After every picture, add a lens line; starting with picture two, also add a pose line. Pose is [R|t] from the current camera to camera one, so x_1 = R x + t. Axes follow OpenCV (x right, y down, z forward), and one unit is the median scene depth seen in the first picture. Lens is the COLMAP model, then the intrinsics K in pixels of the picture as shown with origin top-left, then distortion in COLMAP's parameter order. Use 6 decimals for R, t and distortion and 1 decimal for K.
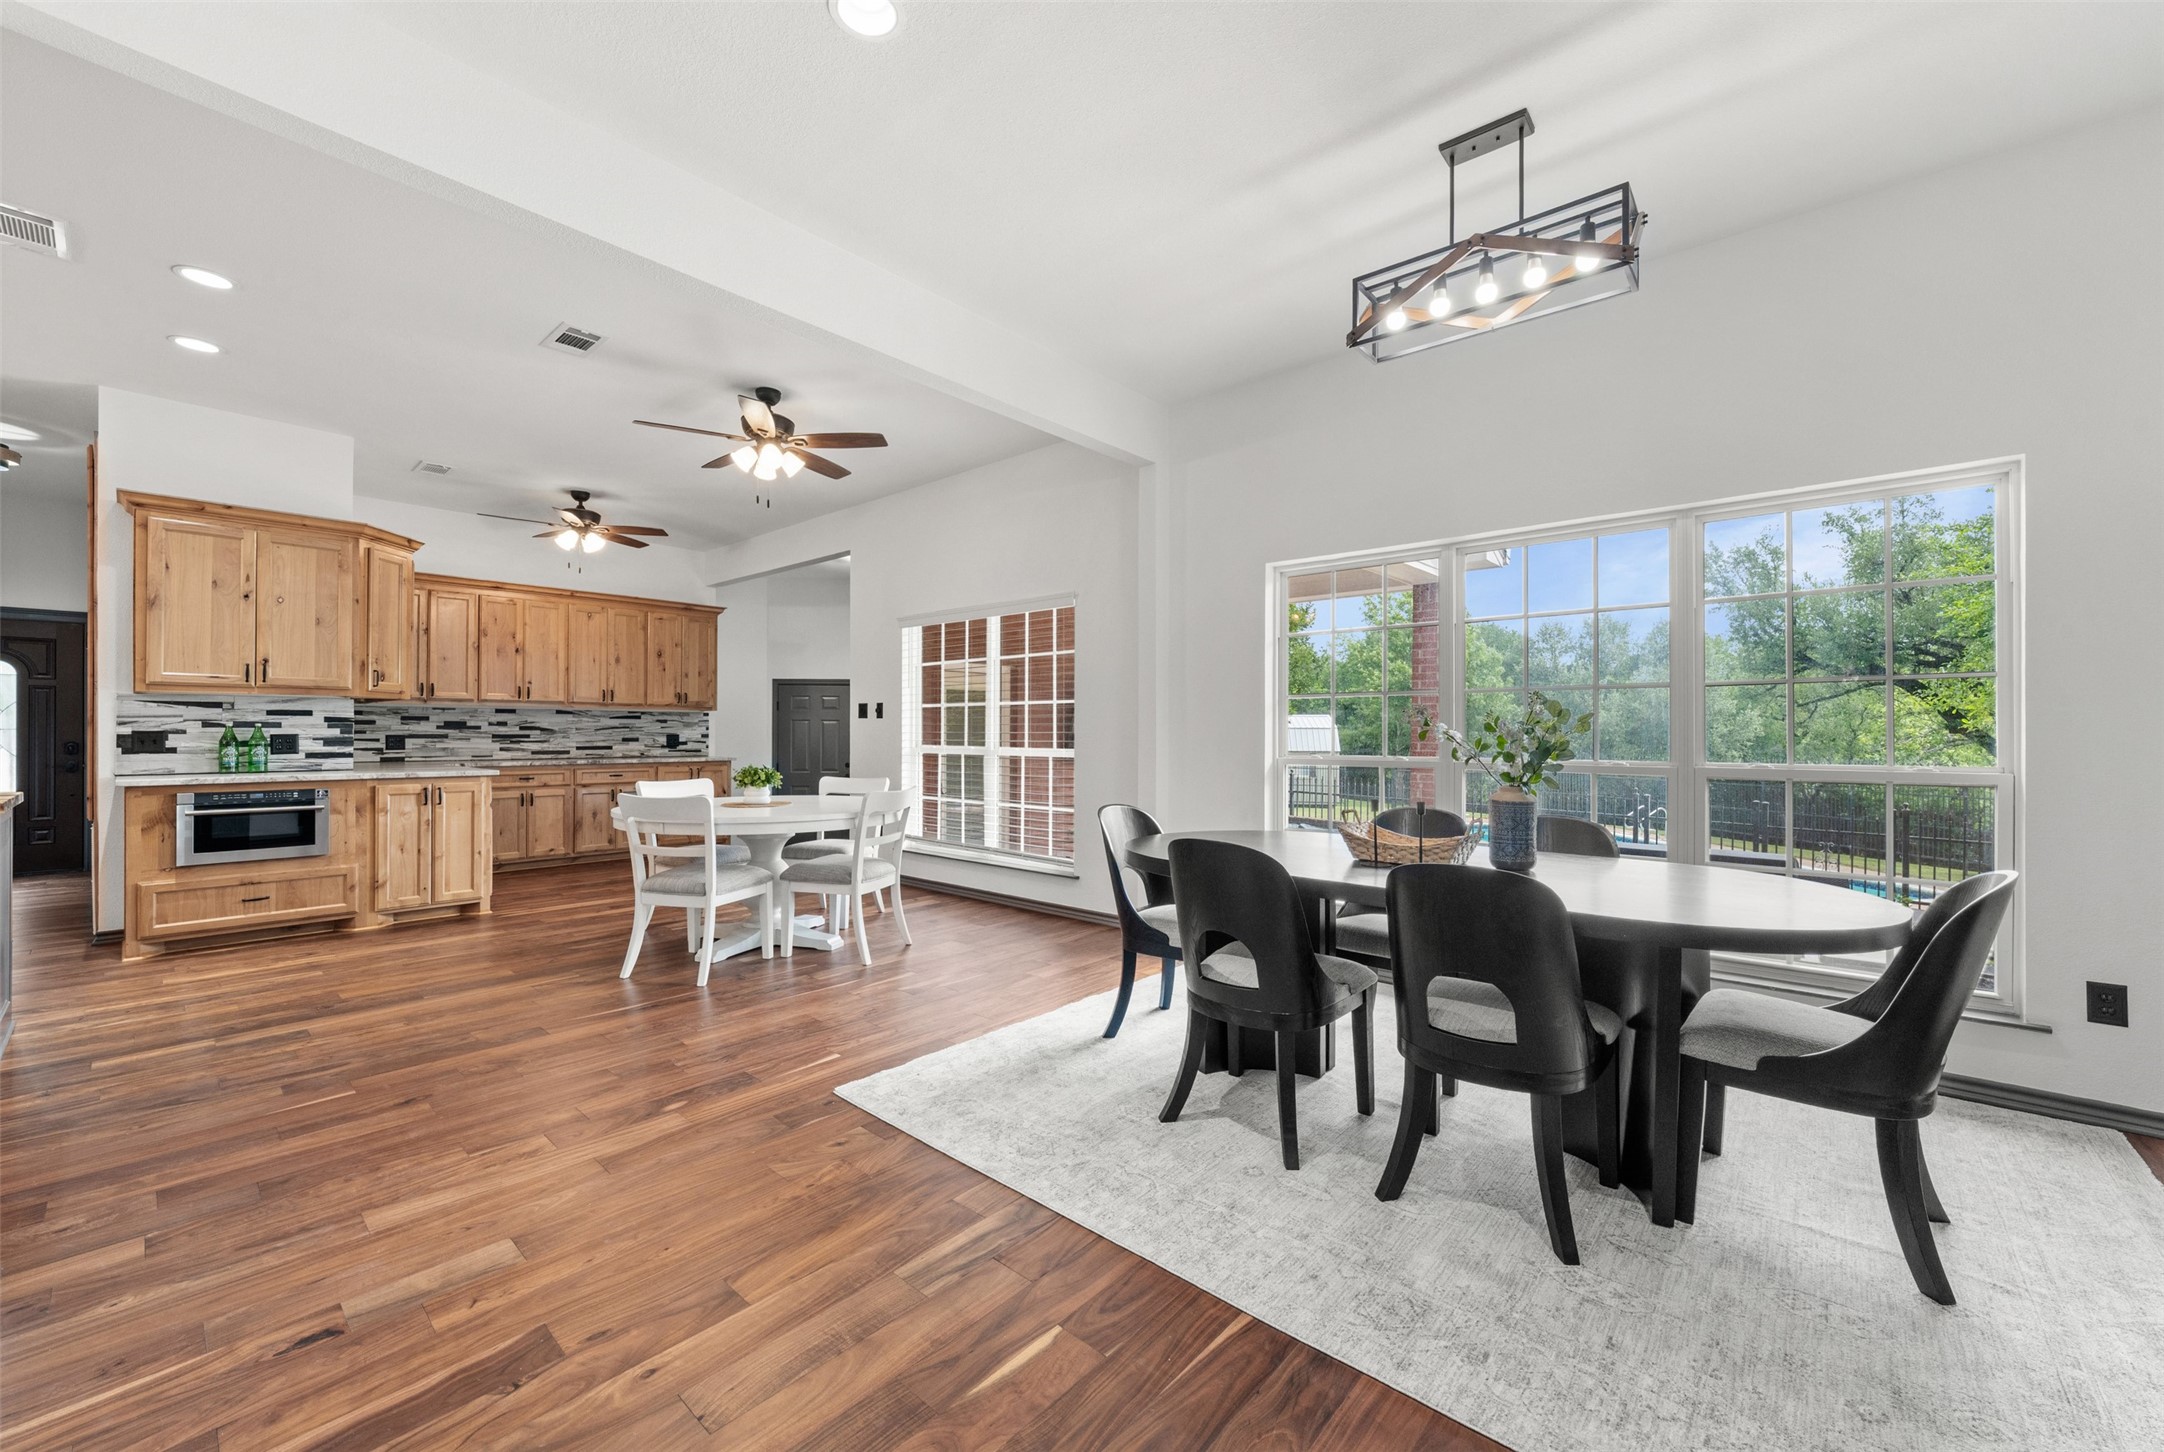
lens RADIAL K [[856.9, 0, 1089.9], [0, 856.9, 727.5], [0, 0, 1]] dist [-0.001326, -0.000160]
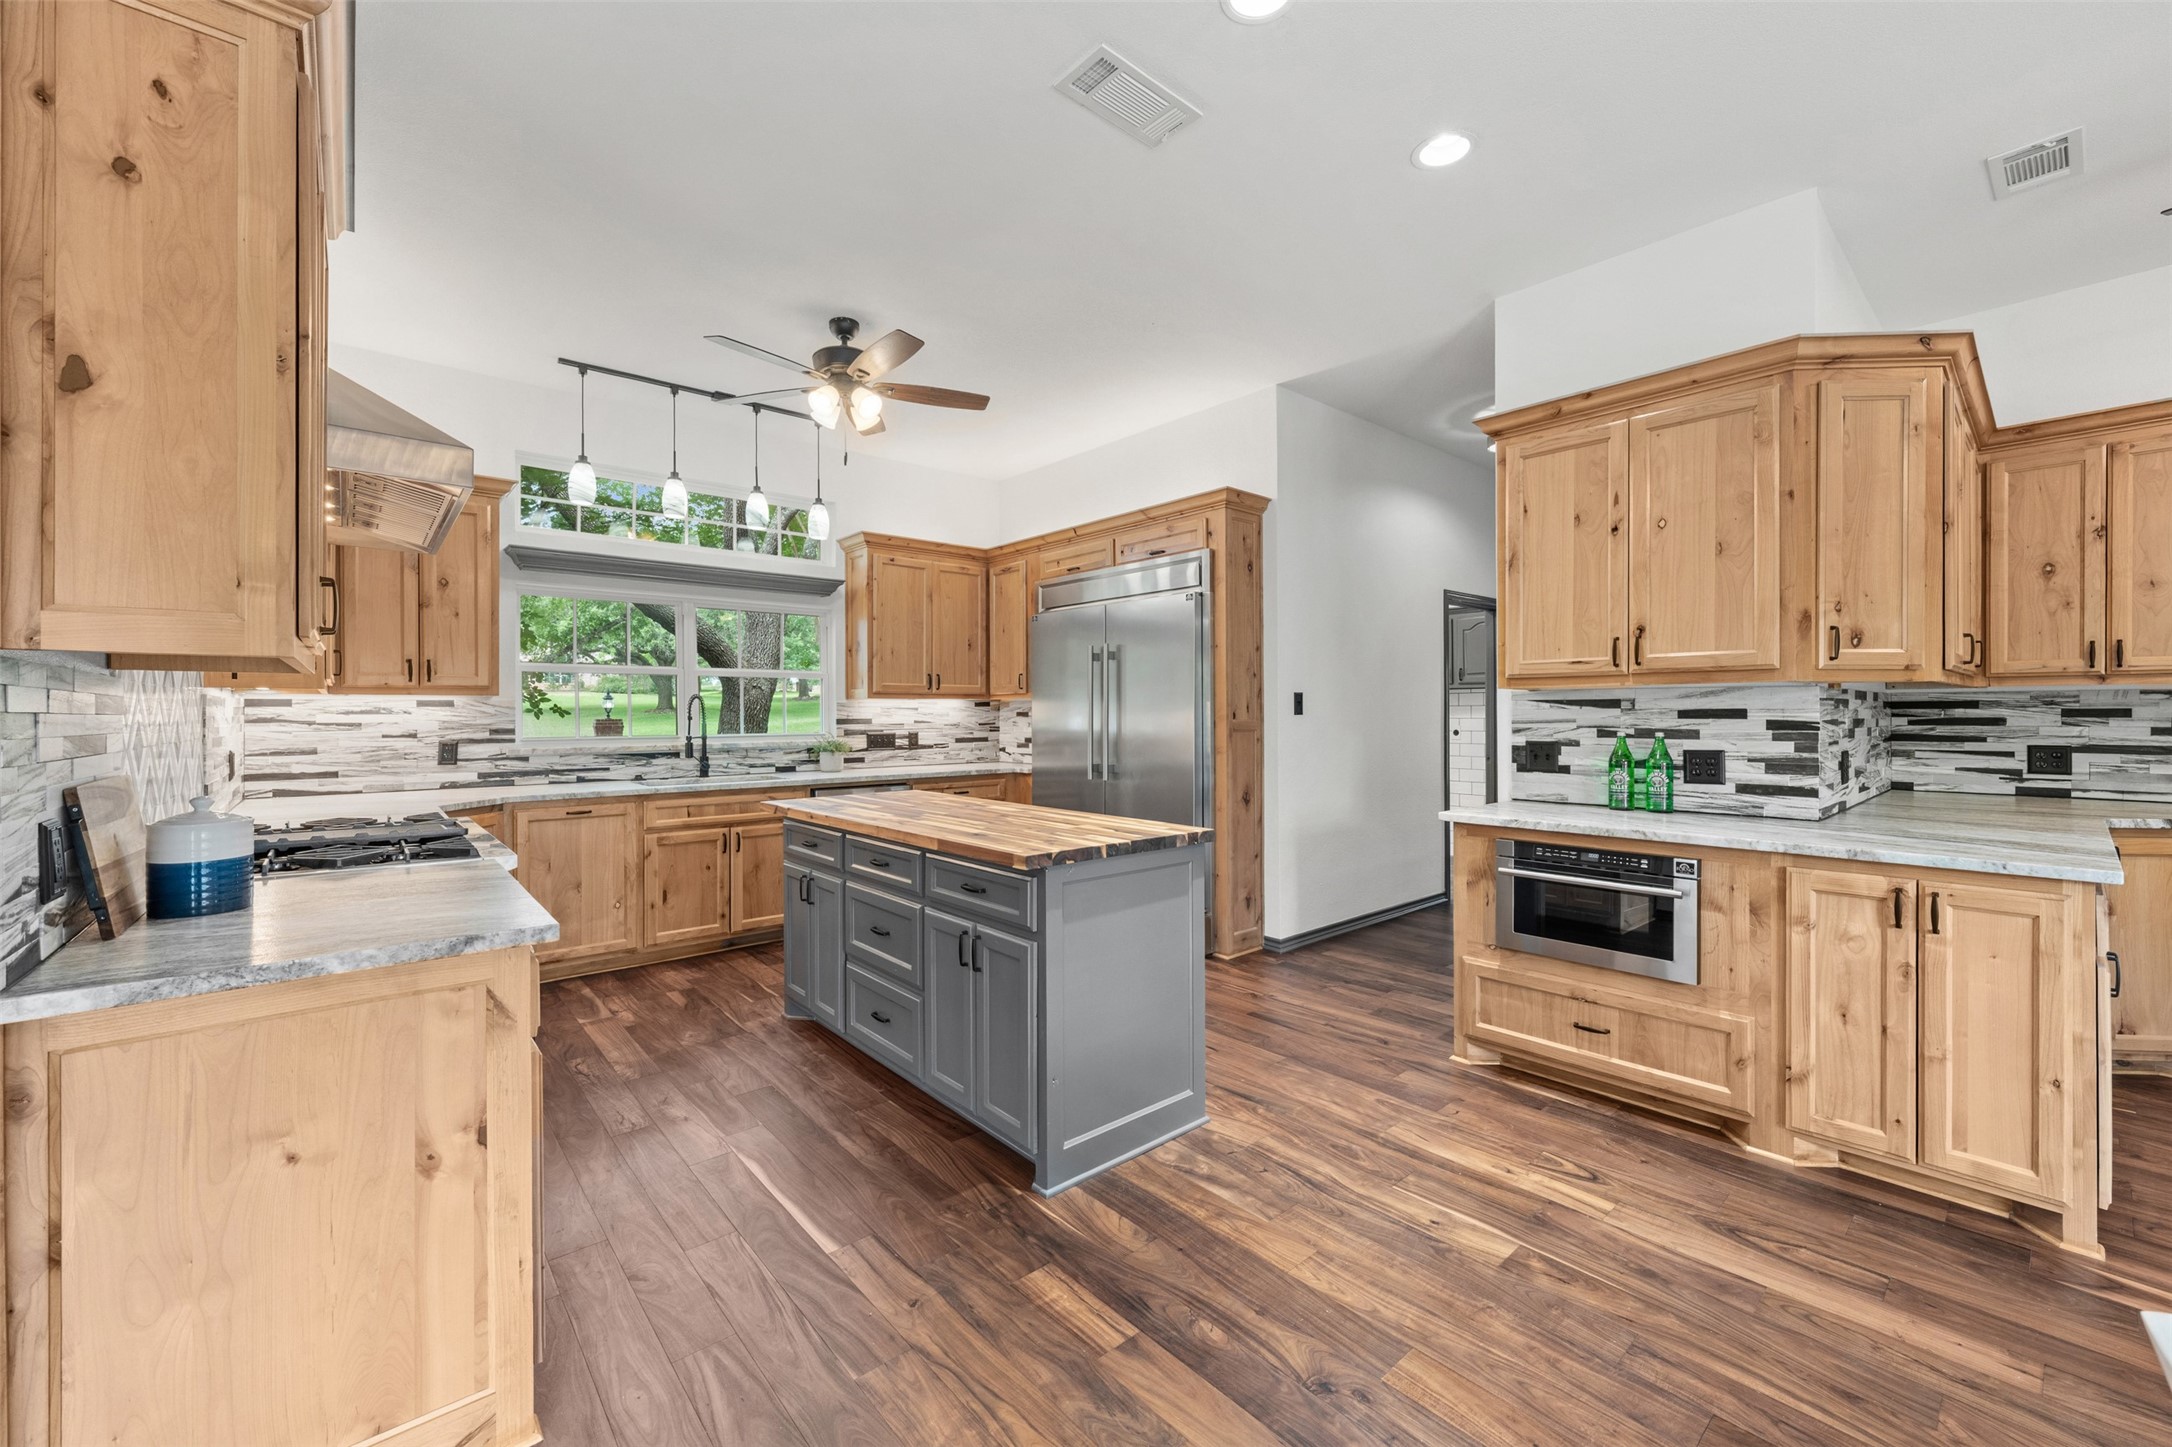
lens RADIAL K [[860.1, 0, 1096.3], [0, 860.1, 712.6], [0, 0, 1]] dist [-0.001326, -0.000160]
pose [[-0.126687, -0.002901, -0.991938, -0.303588], [0.010317, 0.999938, -0.004242, -0.020363], [0.991889, -0.010771, -0.126649, 0.671337]]
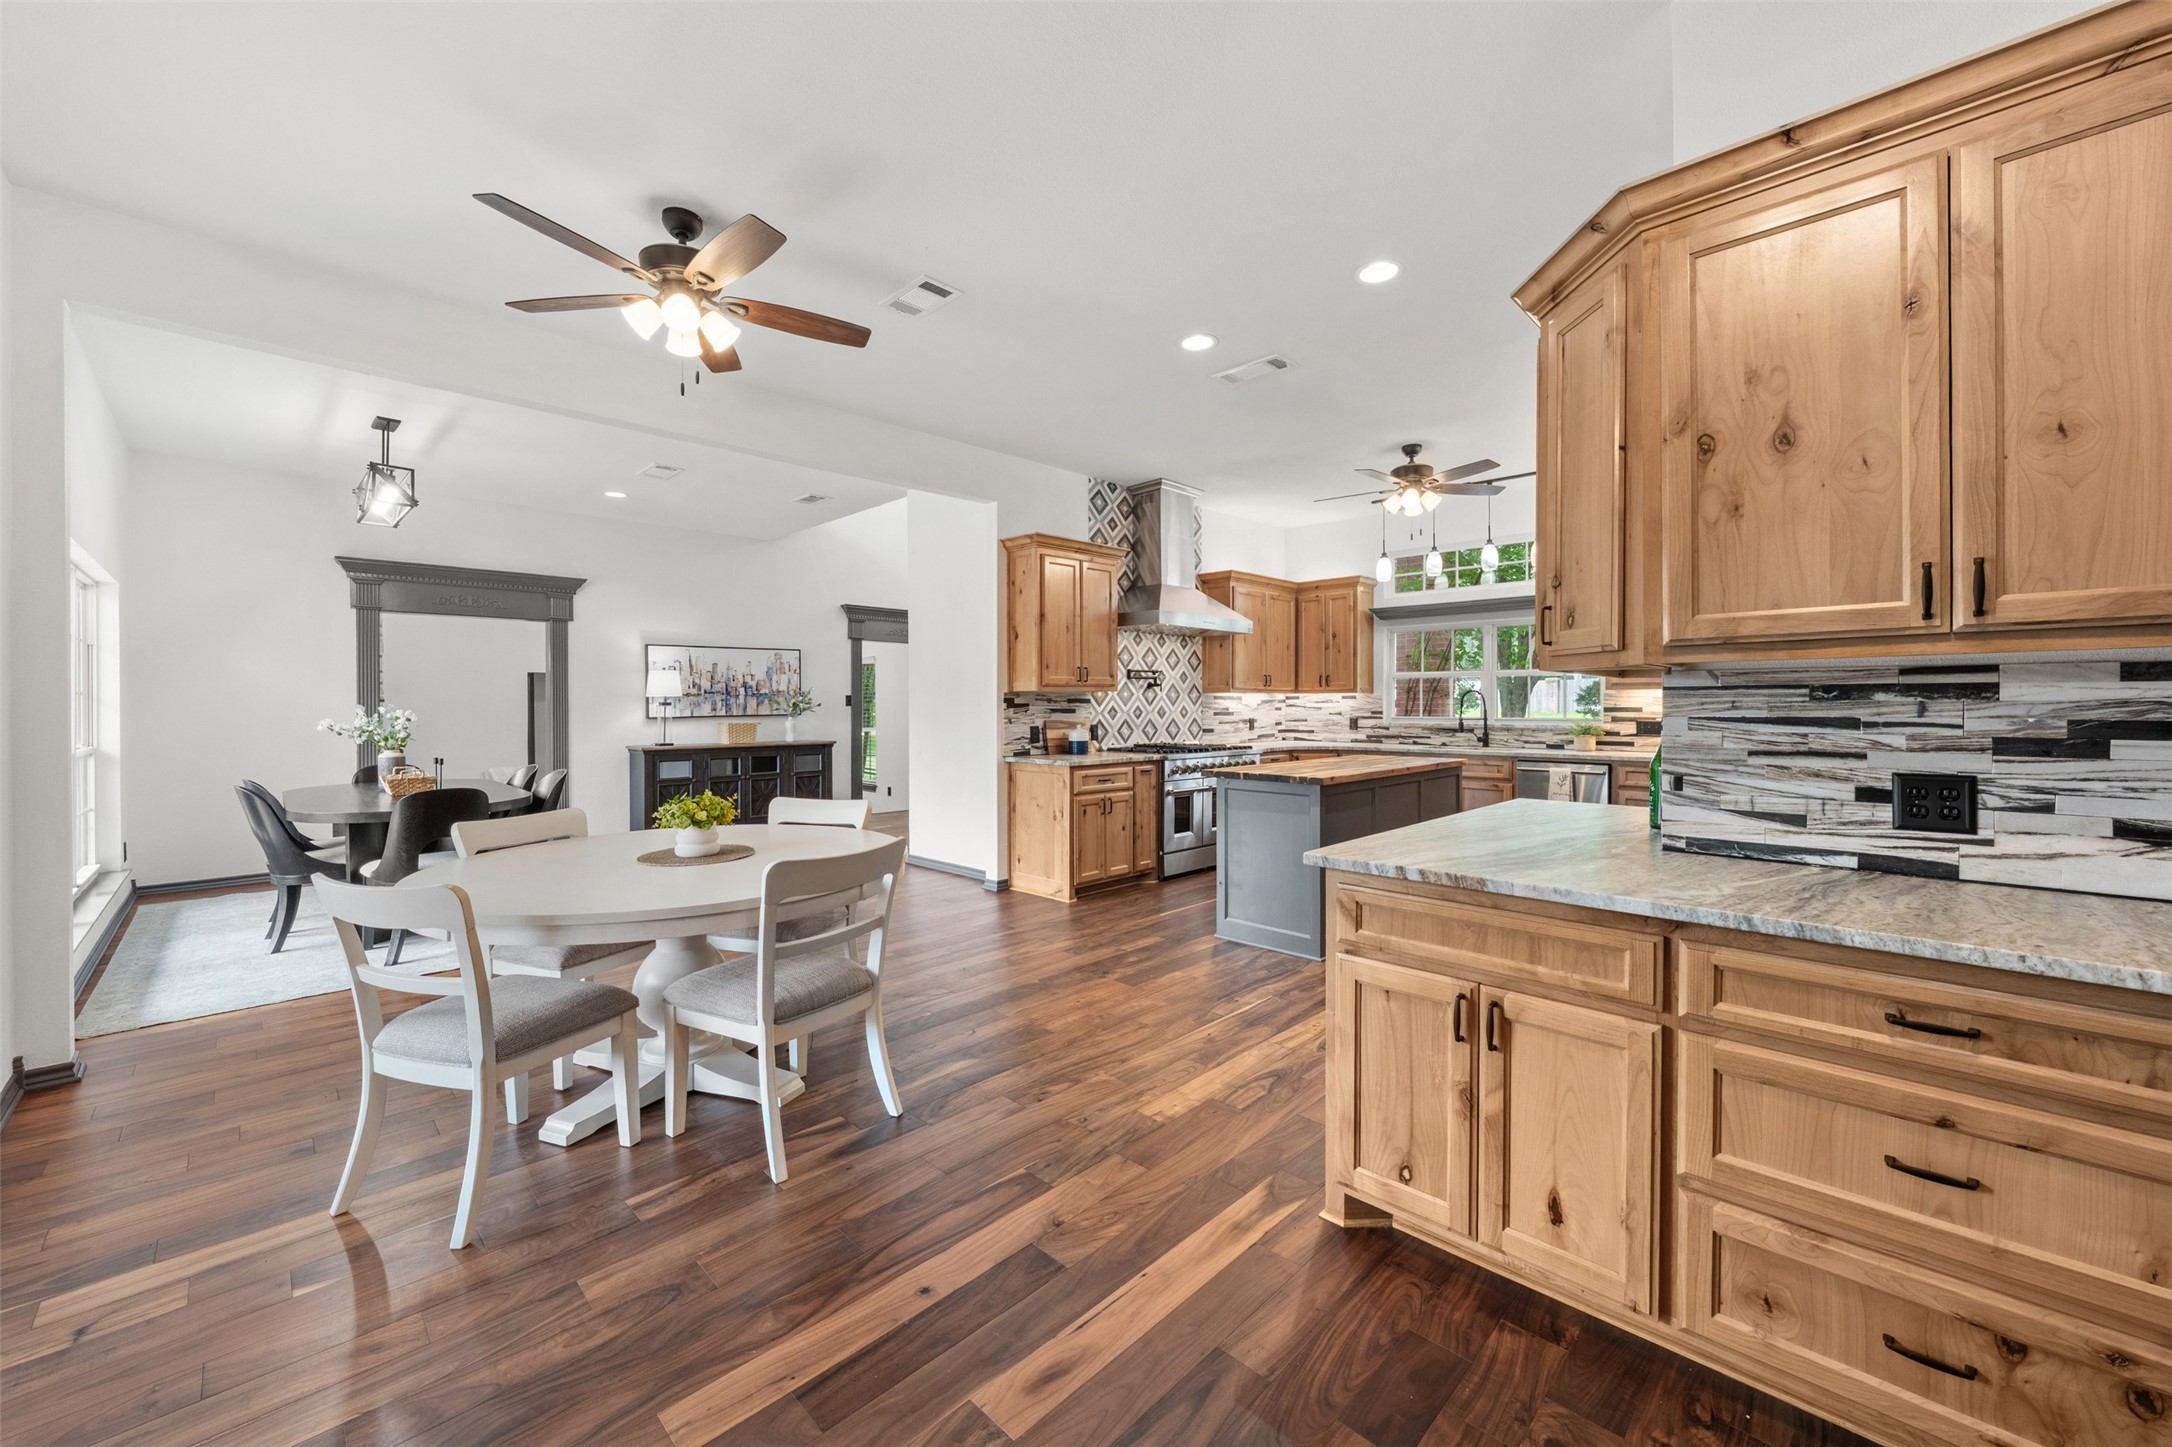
lens RADIAL K [[827.6, 0, 1090.2], [0, 827.6, 711.5], [0, 0, 1]] dist [-0.000054, -0.000007]
pose [[-0.998305, -0.000614, 0.058202, -0.768146], [-0.000385, 0.999992, 0.003937, -0.017989], [-0.058204, 0.003908, -0.998297, 1.731457]]
